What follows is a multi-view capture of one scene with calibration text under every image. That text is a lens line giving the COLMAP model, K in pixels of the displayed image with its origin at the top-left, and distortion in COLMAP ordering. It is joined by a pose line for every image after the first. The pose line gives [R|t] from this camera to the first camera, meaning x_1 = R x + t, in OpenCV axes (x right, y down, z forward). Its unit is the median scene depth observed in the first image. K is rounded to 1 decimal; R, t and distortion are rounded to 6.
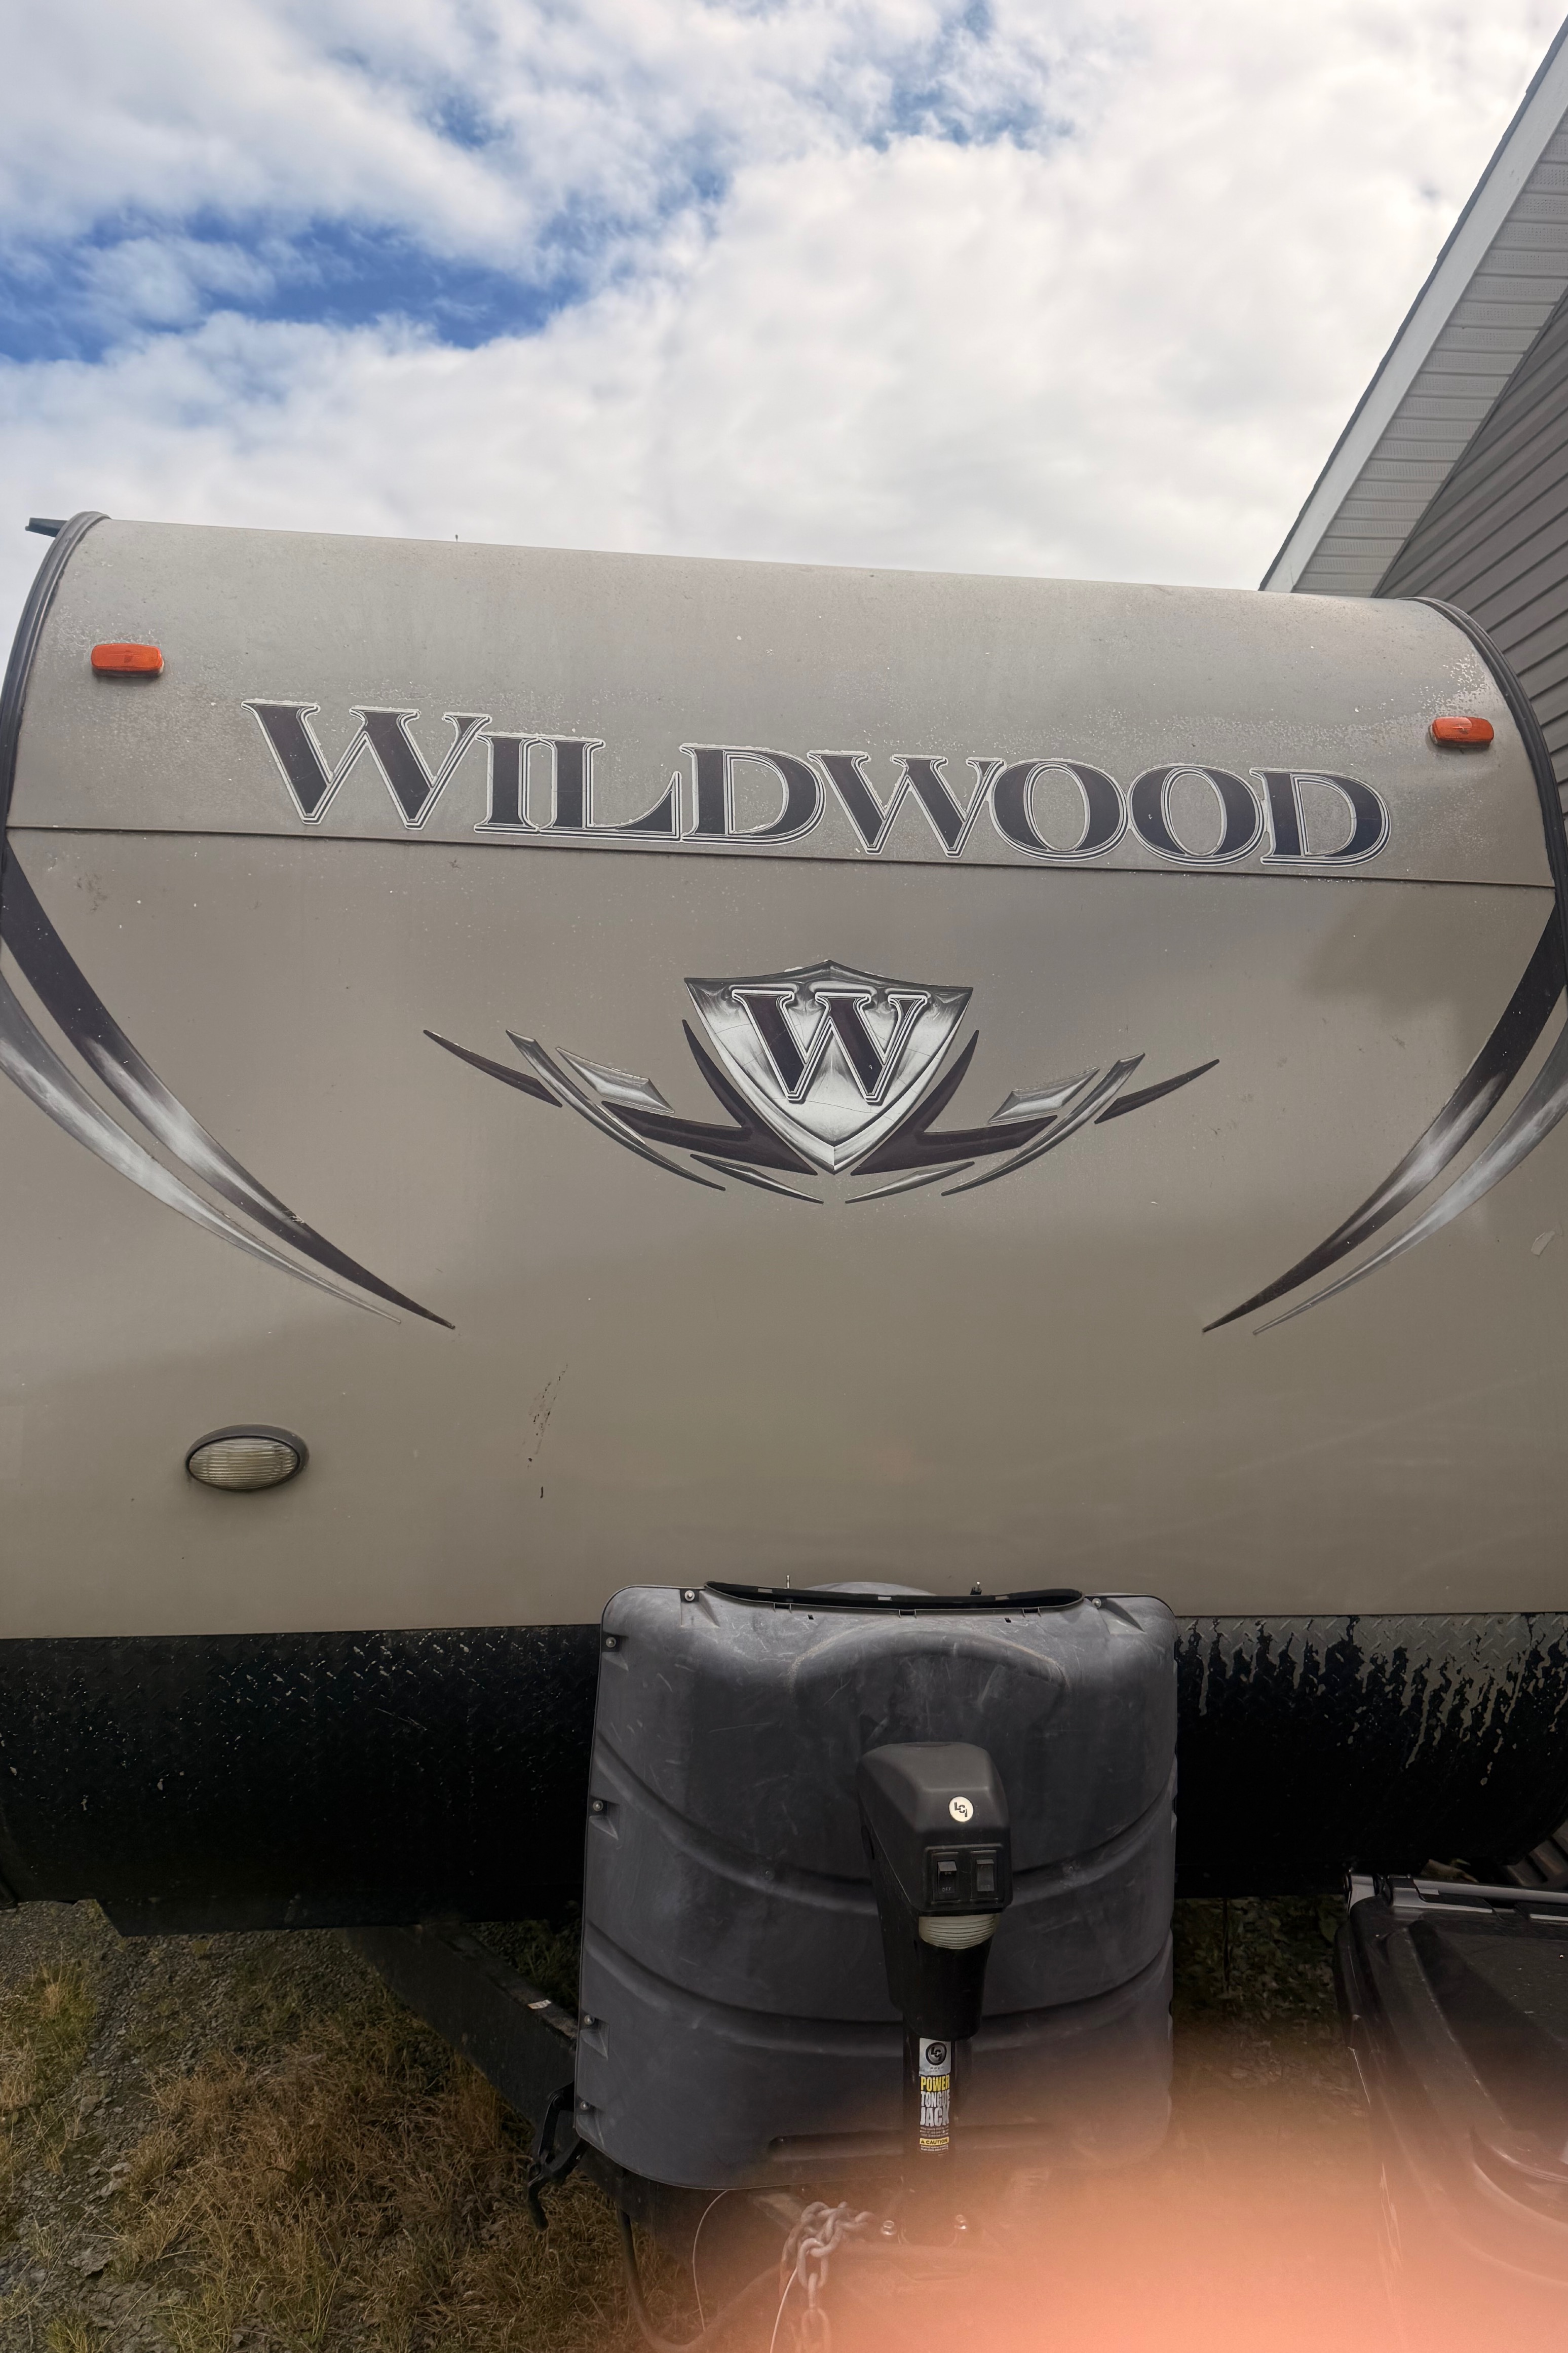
lens RADIAL K [[1740.3, 0, 574.1], [0, 1740.3, 1178.5], [0, 0, 1]] dist [0.156663, -0.250037]
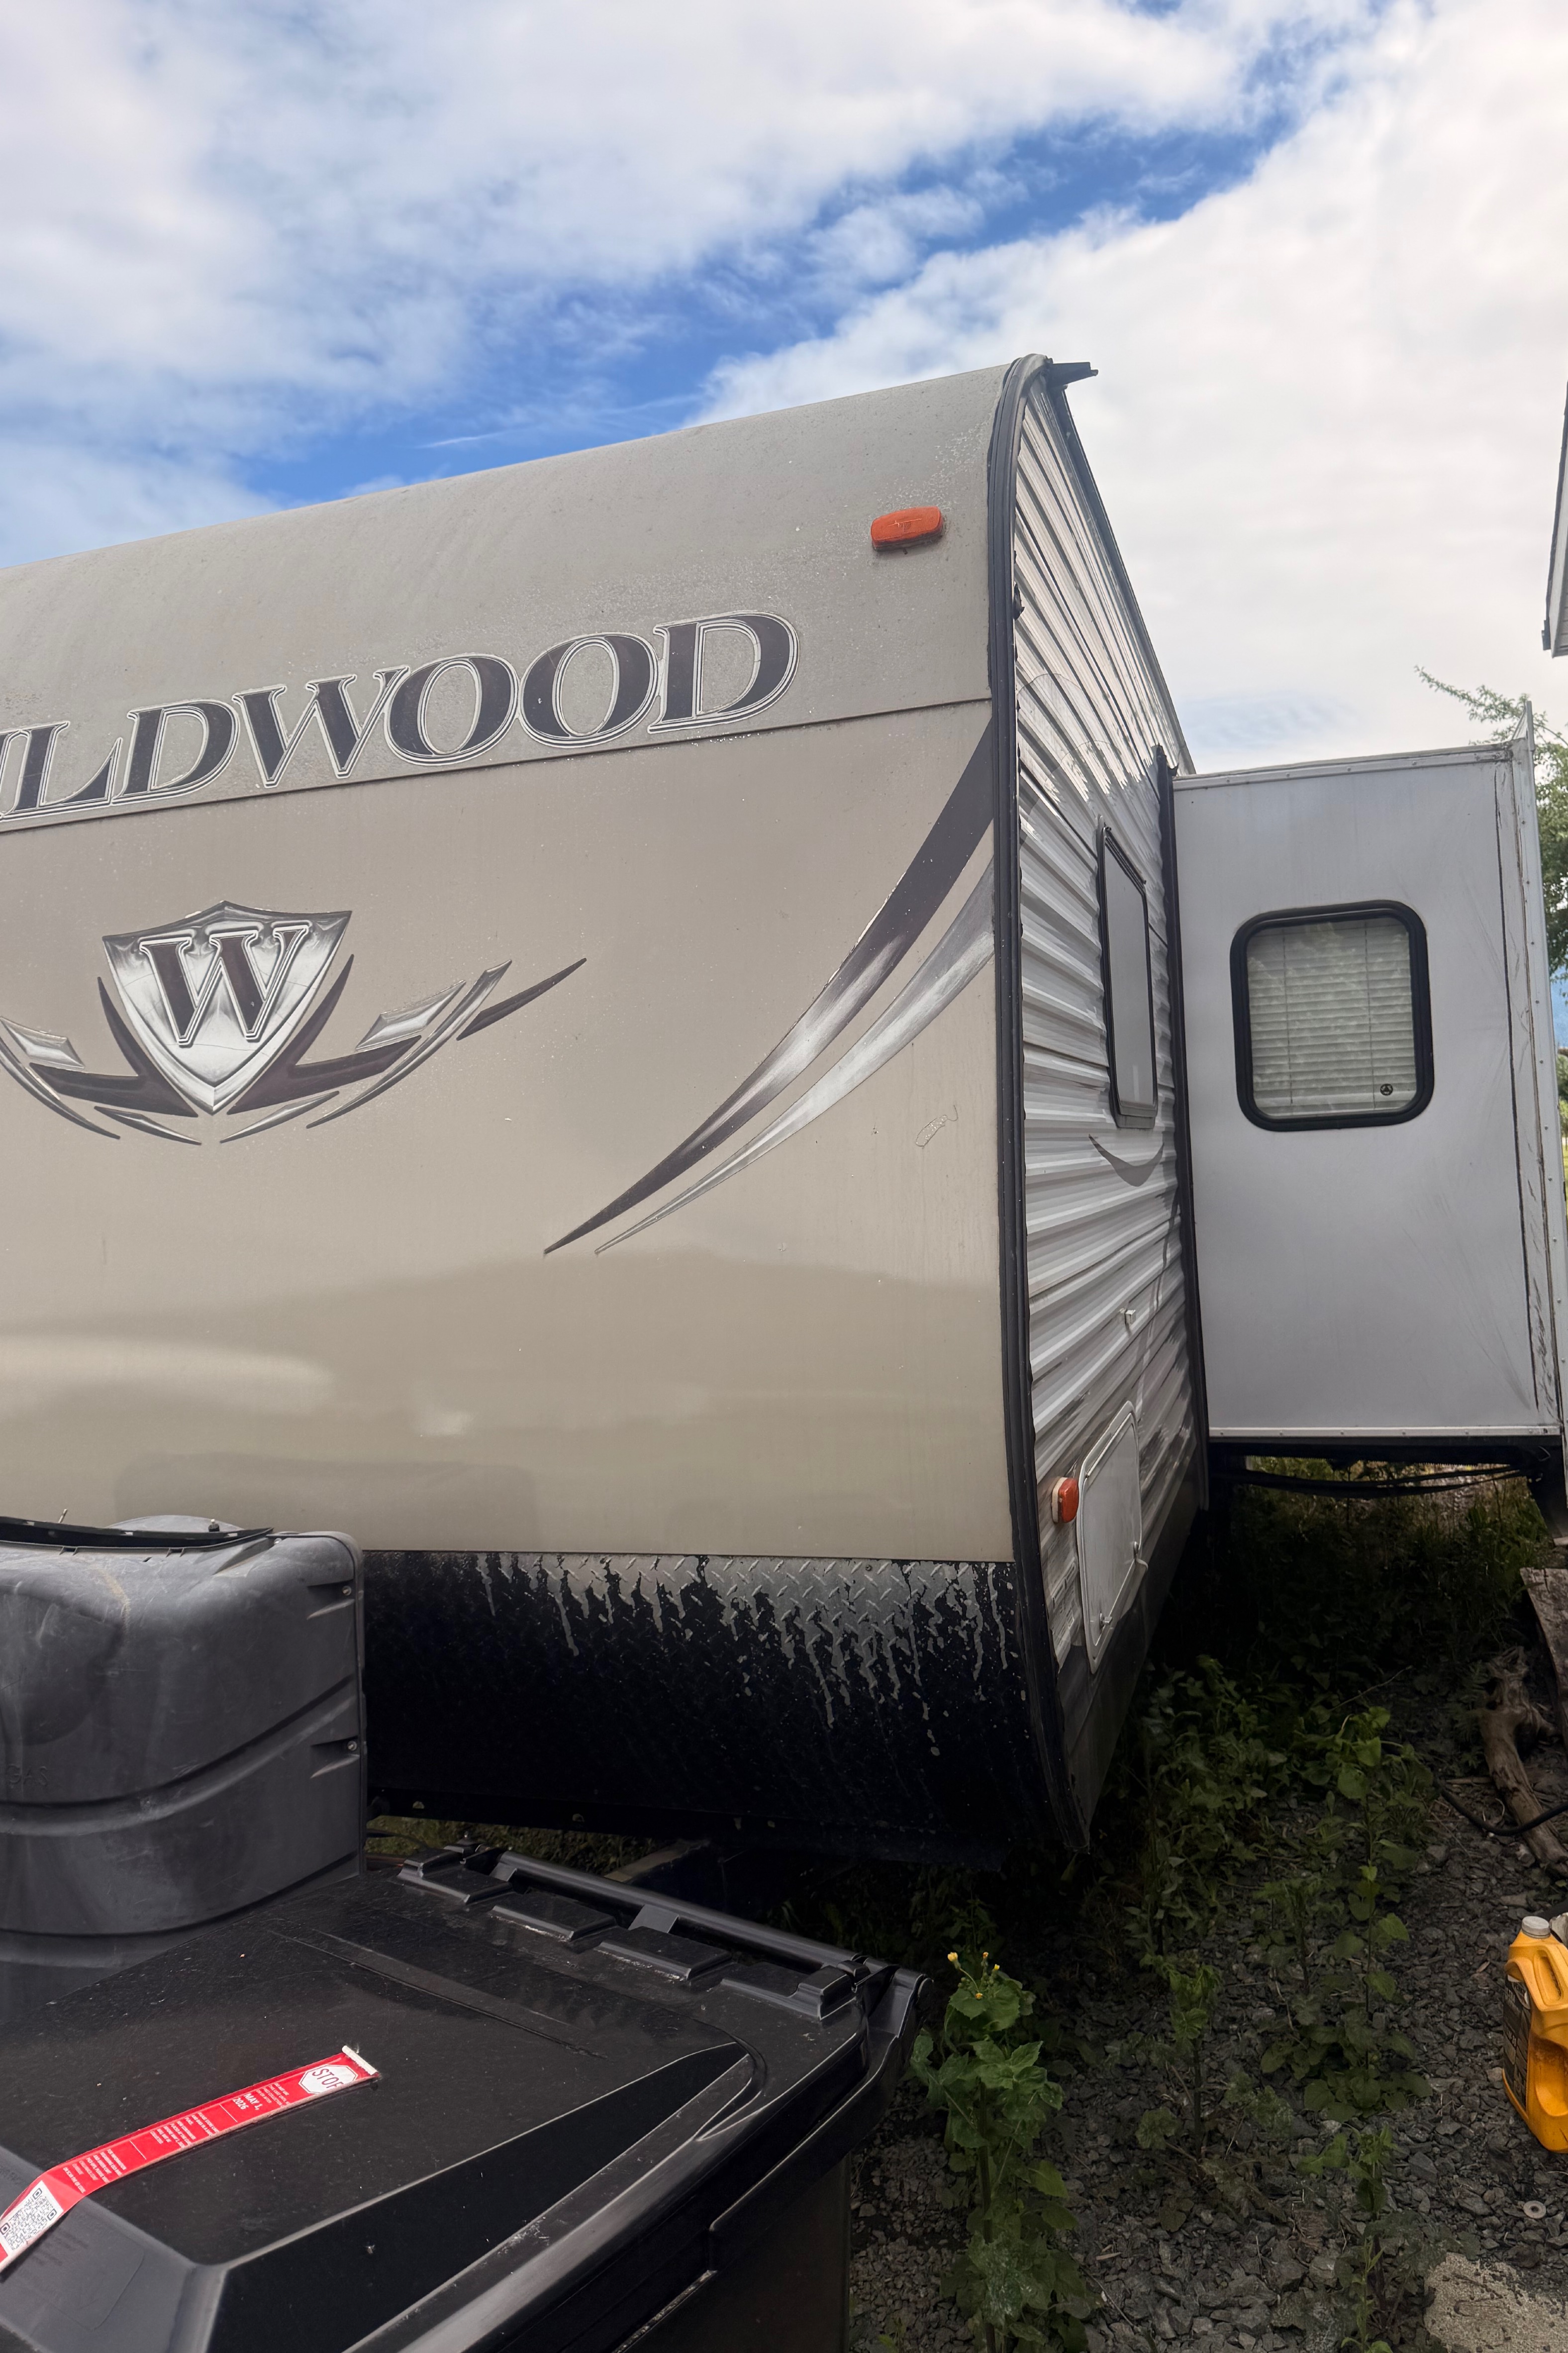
lens RADIAL K [[1643.5, 0, 785.9], [0, 1643.5, 1163.8], [0, 0, 1]] dist [0.028768, -0.037098]
pose [[0.902636, -0.056621, -0.426663, 0.824504], [0.082704, 0.995653, 0.042838, 0.011879], [0.422383, -0.073954, 0.903396, 0.263435]]
